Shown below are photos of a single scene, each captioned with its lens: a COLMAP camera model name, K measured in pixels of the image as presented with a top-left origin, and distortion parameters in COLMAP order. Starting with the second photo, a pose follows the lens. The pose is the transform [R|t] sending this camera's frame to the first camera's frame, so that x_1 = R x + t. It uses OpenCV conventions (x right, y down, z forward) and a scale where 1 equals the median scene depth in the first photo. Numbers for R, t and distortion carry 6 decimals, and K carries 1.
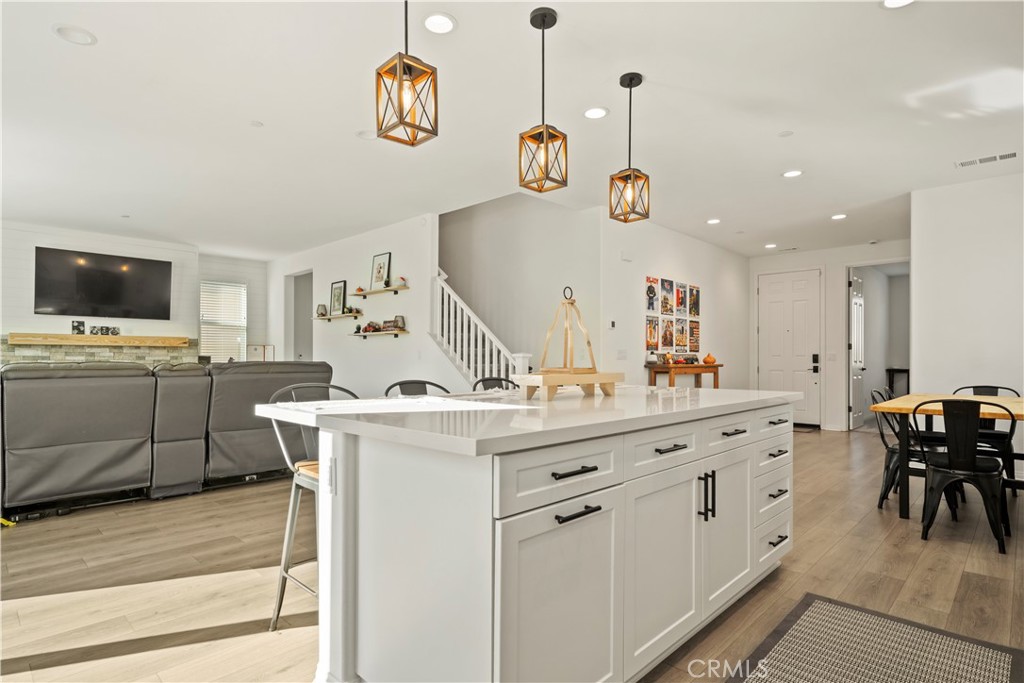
lens RADIAL K [[533.1, 0, 512.9], [0, 533.1, 347.7], [0, 0, 1]] dist [-0.003277, 0.000140]
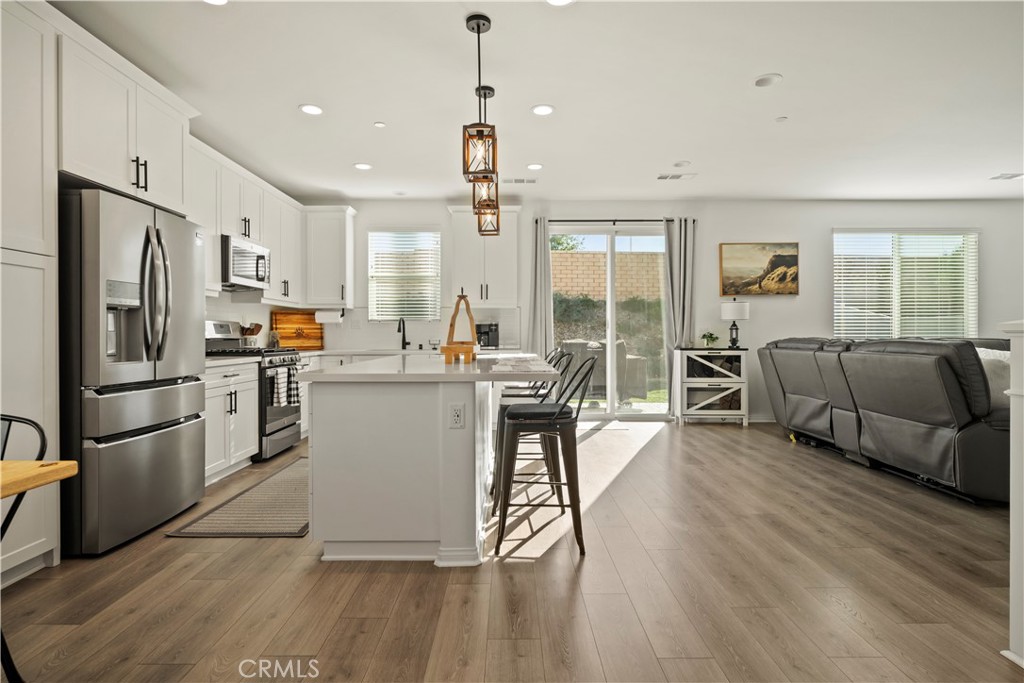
lens RADIAL K [[533.1, 0, 514.5], [0, 533.1, 338.6], [0, 0, 1]] dist [-0.003277, 0.000140]
pose [[-0.710936, 0.005332, -0.703237, 0.362058], [0.012961, 0.999901, -0.005521, 0.014819], [0.703138, -0.013039, -0.710934, 0.751148]]
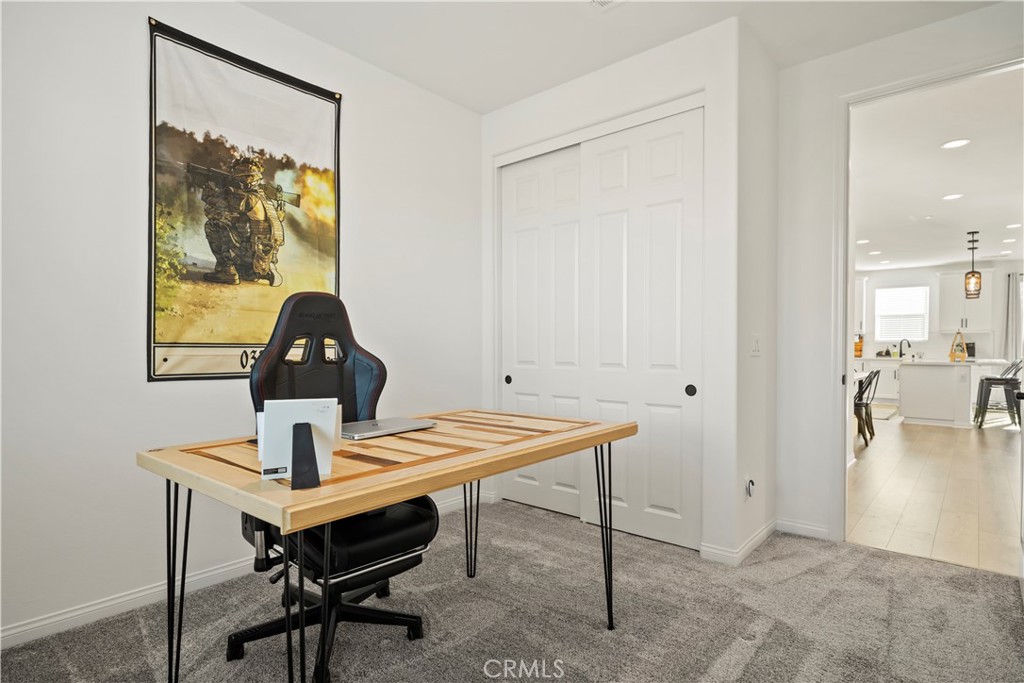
lens RADIAL K [[533.1, 0, 507.9], [0, 533.1, 350.8], [0, 0, 1]] dist [-0.003277, 0.000140]
pose [[-0.998832, -0.005976, -0.047948, 1.088155], [-0.005512, 0.999937, -0.009810, 0.027940], [0.048003, -0.009534, -0.998802, 1.476753]]
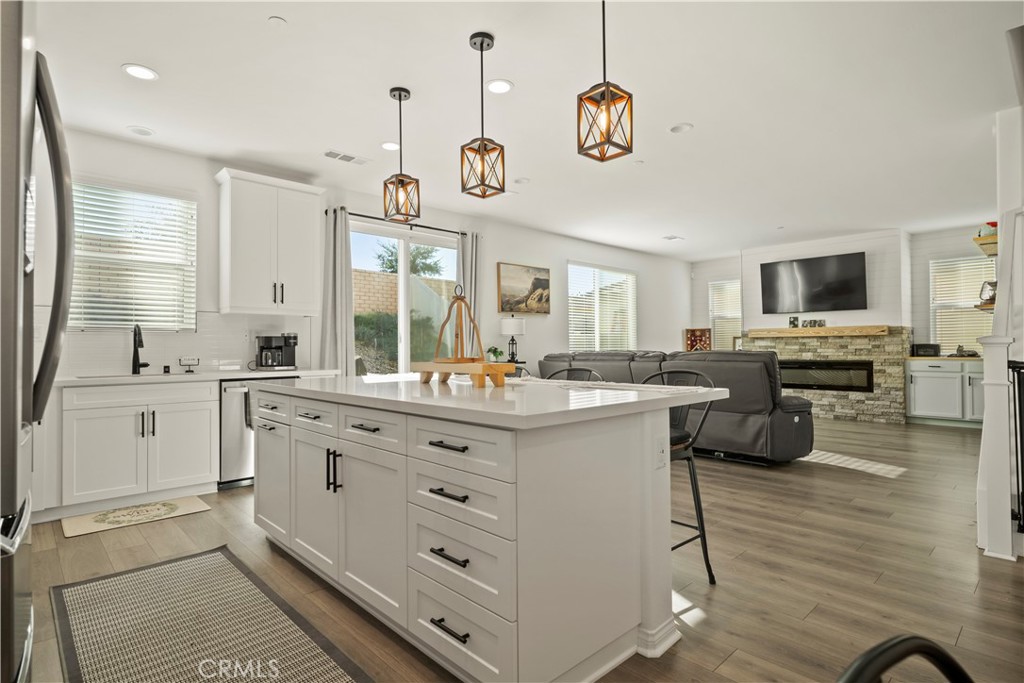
lens RADIAL K [[533.1, 0, 508.7], [0, 533.1, 335.9], [0, 0, 1]] dist [-0.003277, 0.000140]
pose [[-0.035558, -0.025592, -0.999040, 0.425227], [0.025228, 0.999331, -0.026497, 0.009396], [0.999049, -0.026146, -0.034888, 0.387981]]
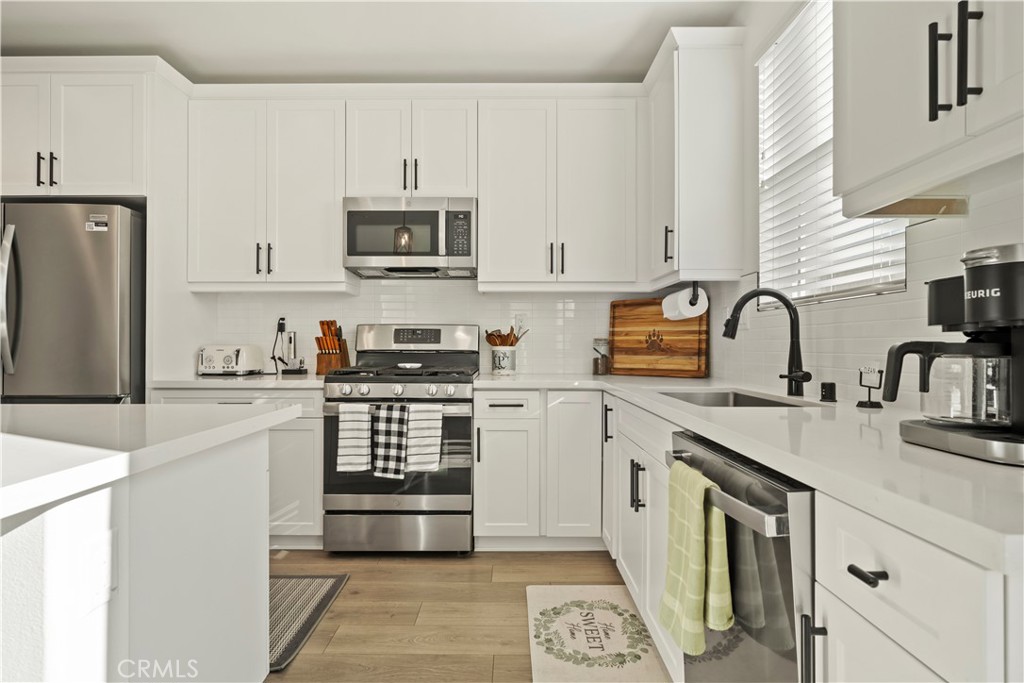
lens RADIAL K [[533.1, 0, 502.0], [0, 533.1, 337.3], [0, 0, 1]] dist [-0.003277, 0.000140]
pose [[-0.693929, 0.008826, 0.719990, -0.253906], [-0.013530, 0.999589, -0.025293, 0.004812], [-0.719917, -0.027293, -0.693524, 0.251626]]
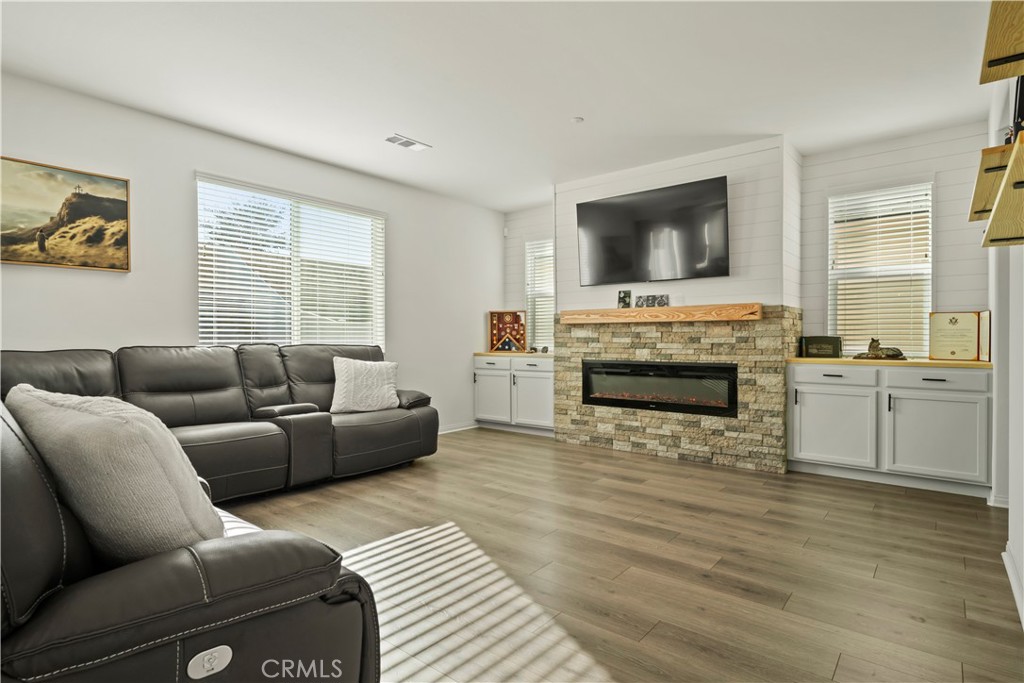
lens RADIAL K [[533.1, 0, 511.9], [0, 533.1, 335.8], [0, 0, 1]] dist [-0.003277, 0.000140]
pose [[0.089415, -0.009991, -0.995944, -0.085643], [0.019222, 0.999781, -0.008304, 0.016613], [0.995809, -0.018402, 0.089588, 0.773342]]
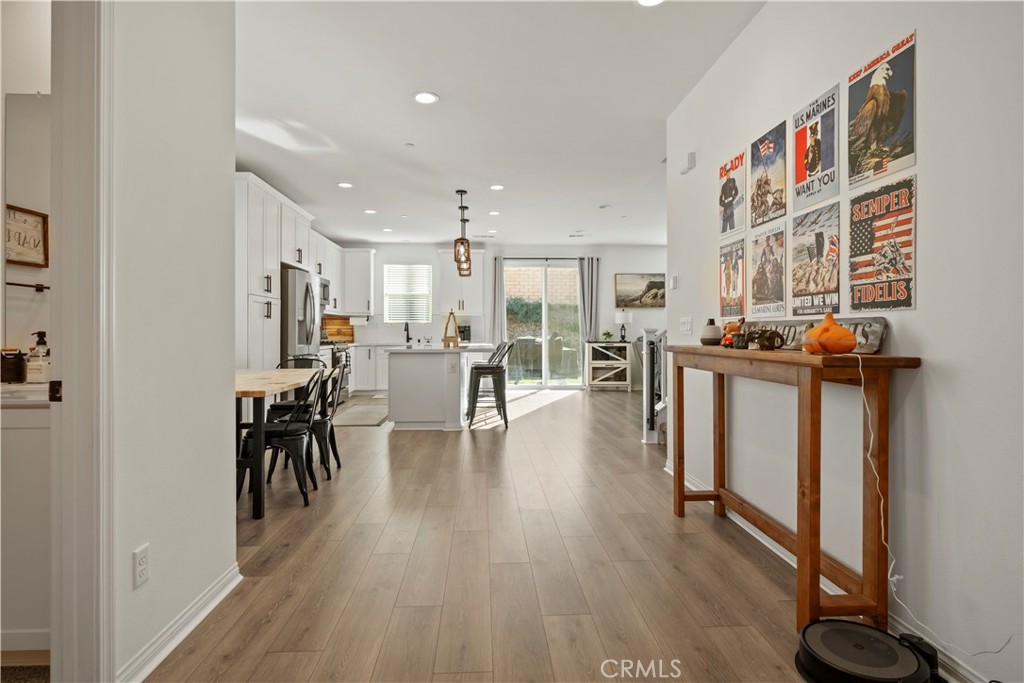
lens RADIAL K [[533.1, 0, 509.2], [0, 533.1, 337.8], [0, 0, 1]] dist [-0.003277, 0.000140]
pose [[-0.679955, 0.005675, -0.733232, 0.699786], [0.012798, 0.999910, -0.004129, 0.022778], [0.733142, -0.012192, -0.679966, 1.112358]]
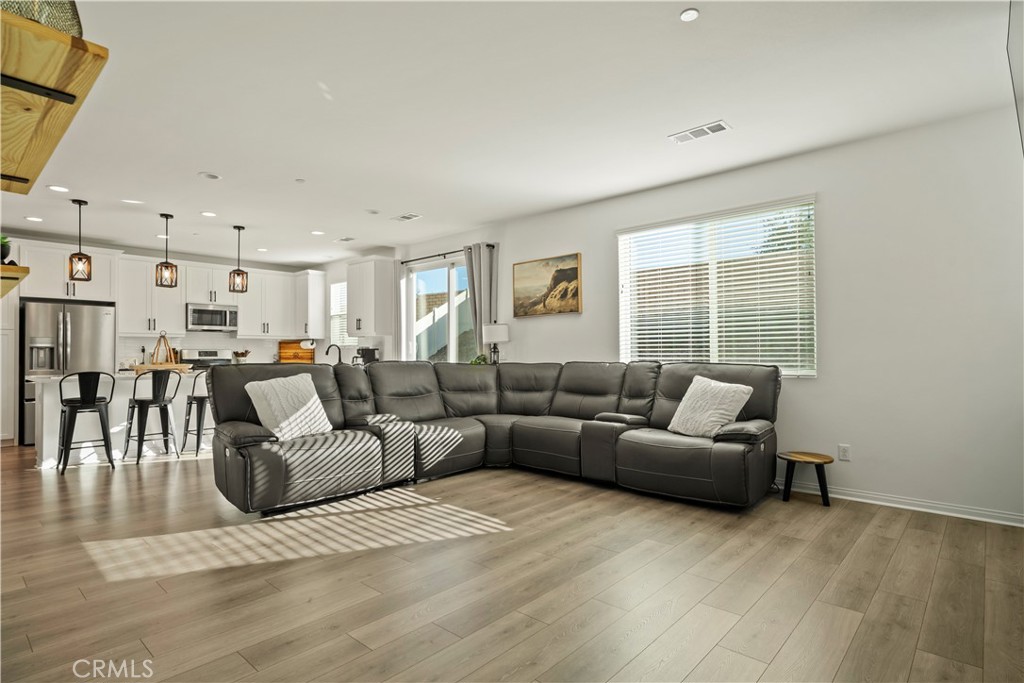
lens RADIAL K [[533.1, 0, 504.3], [0, 533.1, 346.3], [0, 0, 1]] dist [-0.003277, 0.000140]
pose [[-0.999419, 0.003516, -0.033911, -0.515674], [0.004532, 0.999542, -0.029919, 0.015507], [0.033790, -0.030055, -0.998977, 1.256594]]
